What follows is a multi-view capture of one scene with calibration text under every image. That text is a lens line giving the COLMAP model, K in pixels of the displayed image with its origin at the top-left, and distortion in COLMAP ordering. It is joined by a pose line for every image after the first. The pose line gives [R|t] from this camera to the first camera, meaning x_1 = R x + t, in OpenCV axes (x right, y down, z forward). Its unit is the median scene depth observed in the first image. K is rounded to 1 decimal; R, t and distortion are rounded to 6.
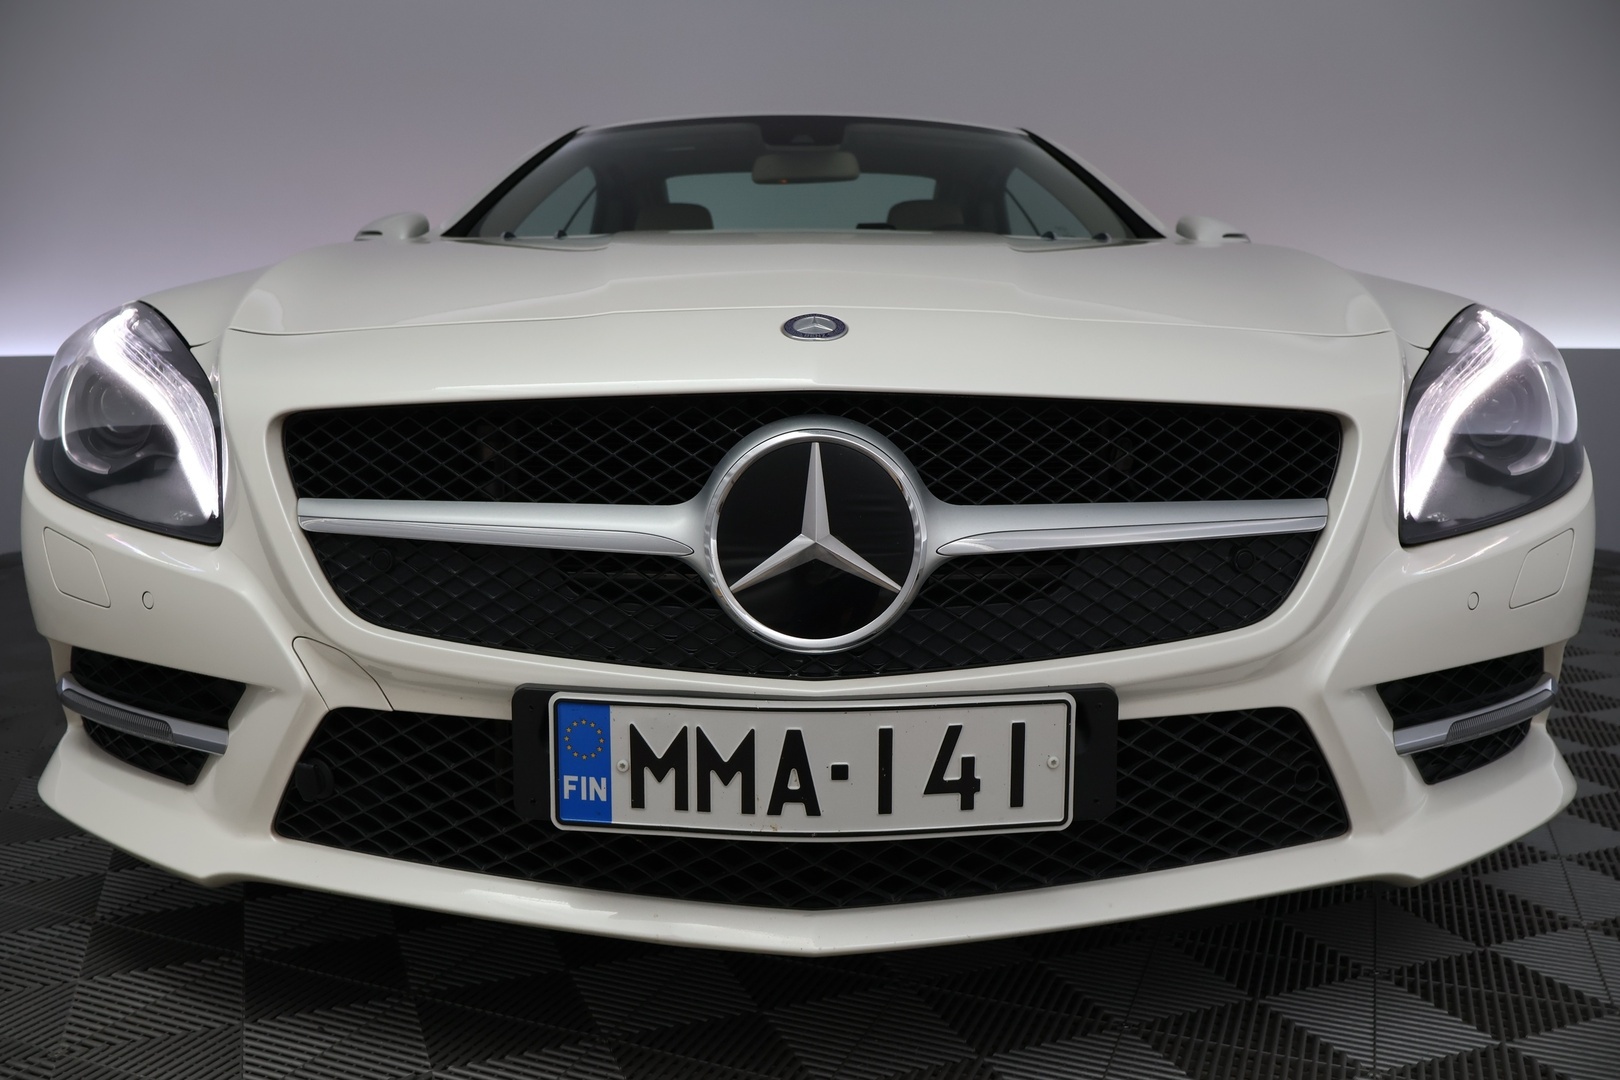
lens RADIAL K [[1387.0, 0, 811.6], [0, 1387.0, 537.5], [0, 0, 1]] dist [0.013520, 0.011077]
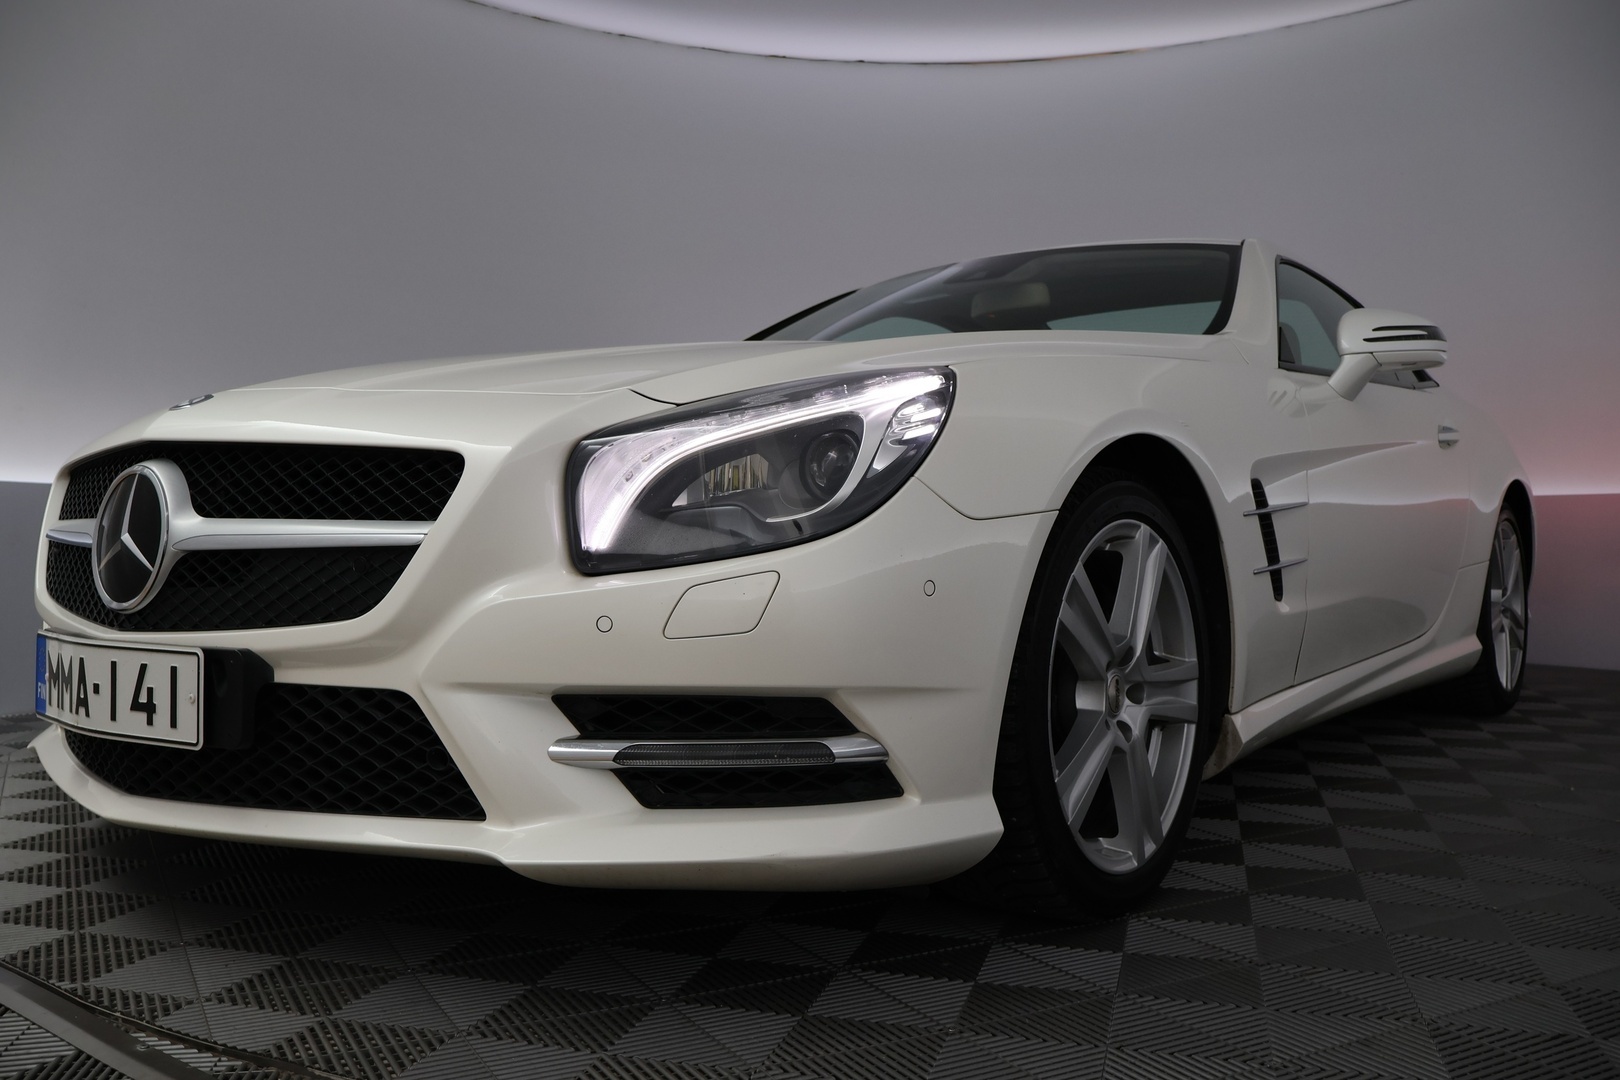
lens RADIAL K [[1387.0, 0, 808.2], [0, 1387.0, 540.3], [0, 0, 1]] dist [0.013520, 0.011077]
pose [[0.798300, 0.027222, -0.601644, 1.485403], [-0.084909, 0.994087, -0.067684, 0.046278], [0.596244, 0.105117, 0.795892, 0.242679]]
